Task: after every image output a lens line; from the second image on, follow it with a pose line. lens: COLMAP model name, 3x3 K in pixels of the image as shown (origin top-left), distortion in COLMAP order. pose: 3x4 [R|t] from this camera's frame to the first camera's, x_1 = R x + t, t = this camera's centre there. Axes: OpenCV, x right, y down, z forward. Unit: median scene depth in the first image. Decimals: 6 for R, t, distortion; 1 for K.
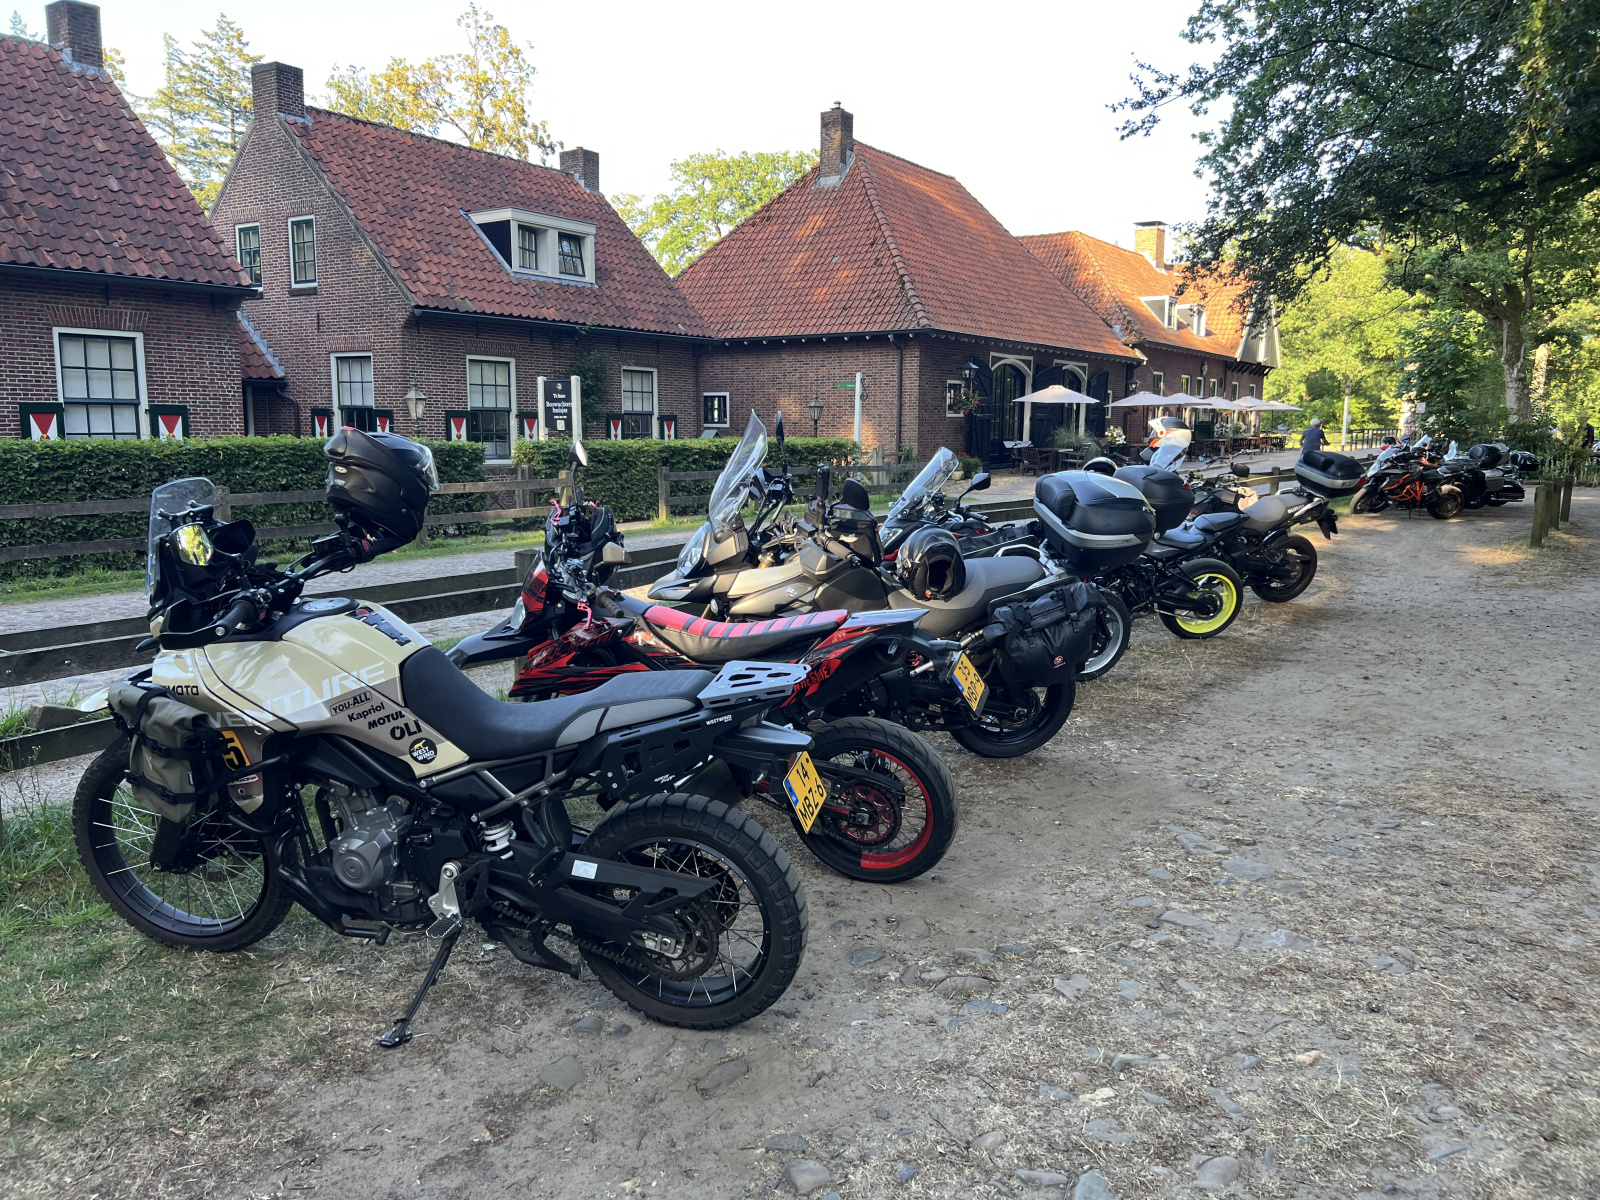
lens RADIAL K [[1209.0, 0, 804.5], [0, 1209.0, 601.9], [0, 0, 1]] dist [0.046358, -0.000342]
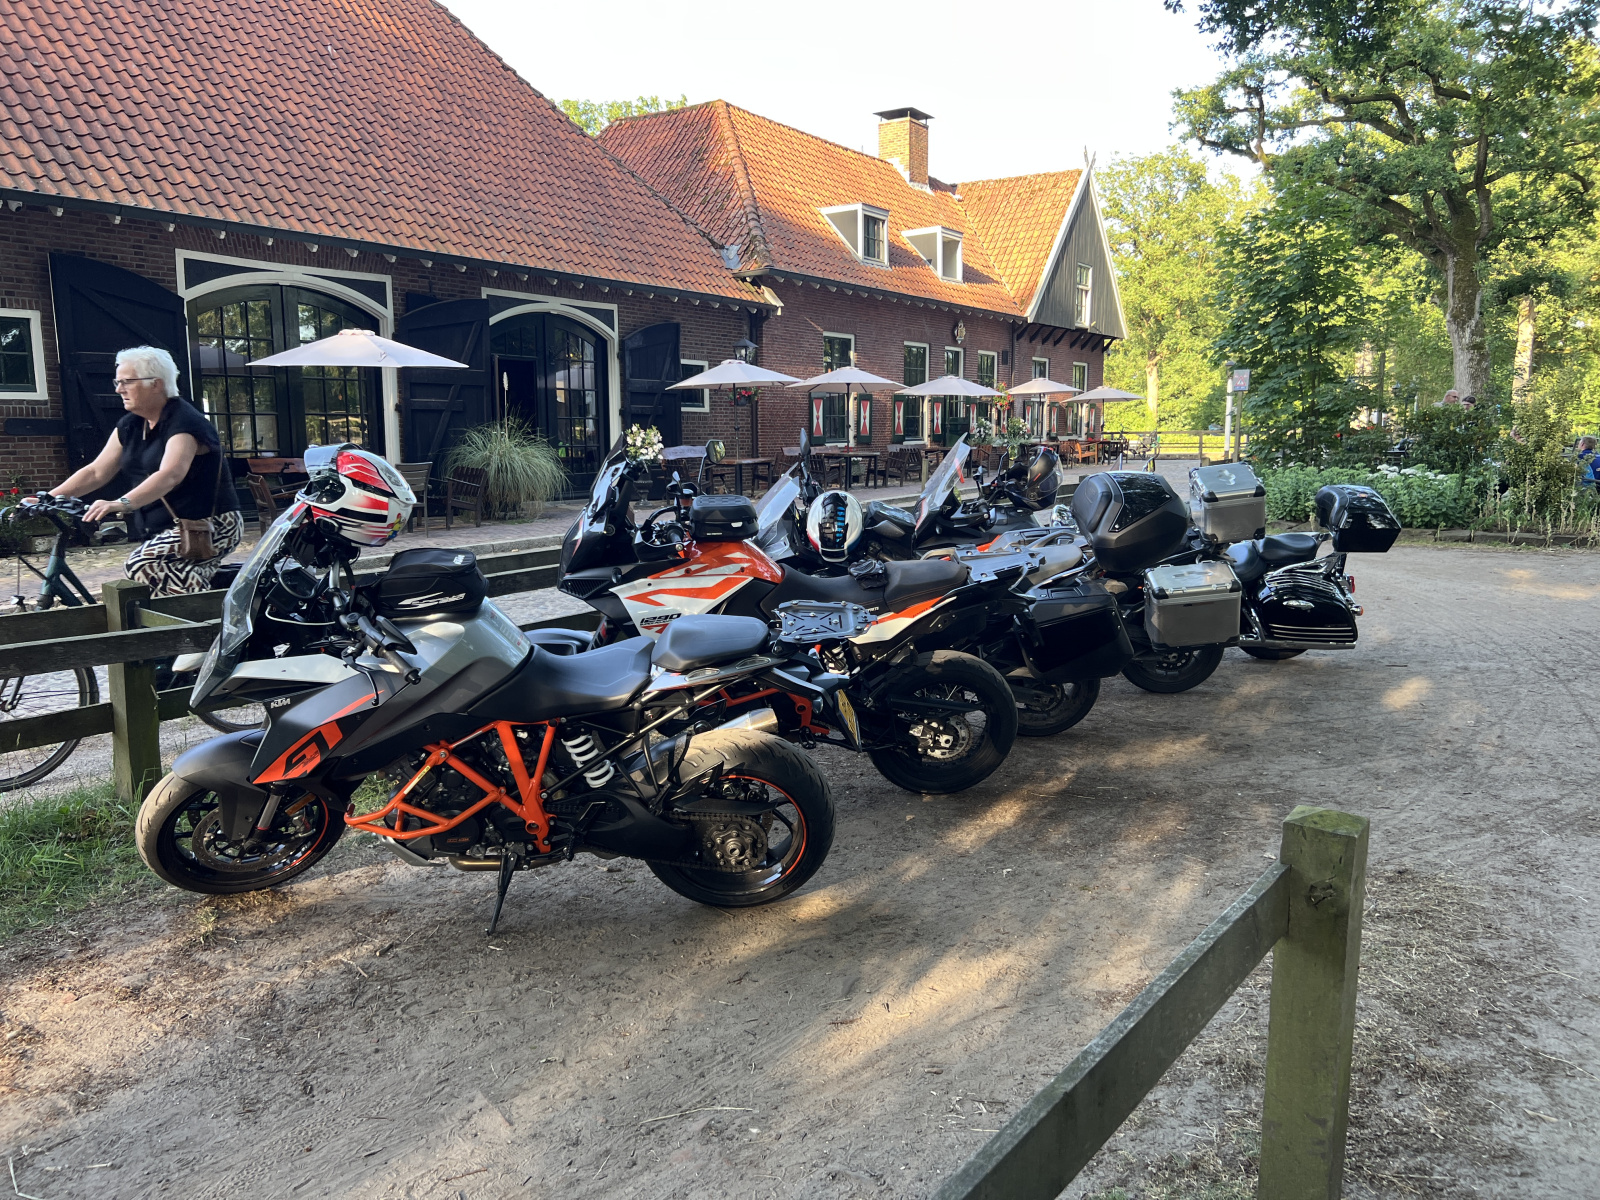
lens RADIAL K [[1209.0, 0, 795.4], [0, 1209.0, 599.5], [0, 0, 1]] dist [0.046358, -0.000342]
pose [[0.999862, -0.015035, -0.007010, 0.227678], [0.014971, 0.999847, -0.008992, -0.047588], [0.007144, 0.008886, 0.999935, 0.353620]]
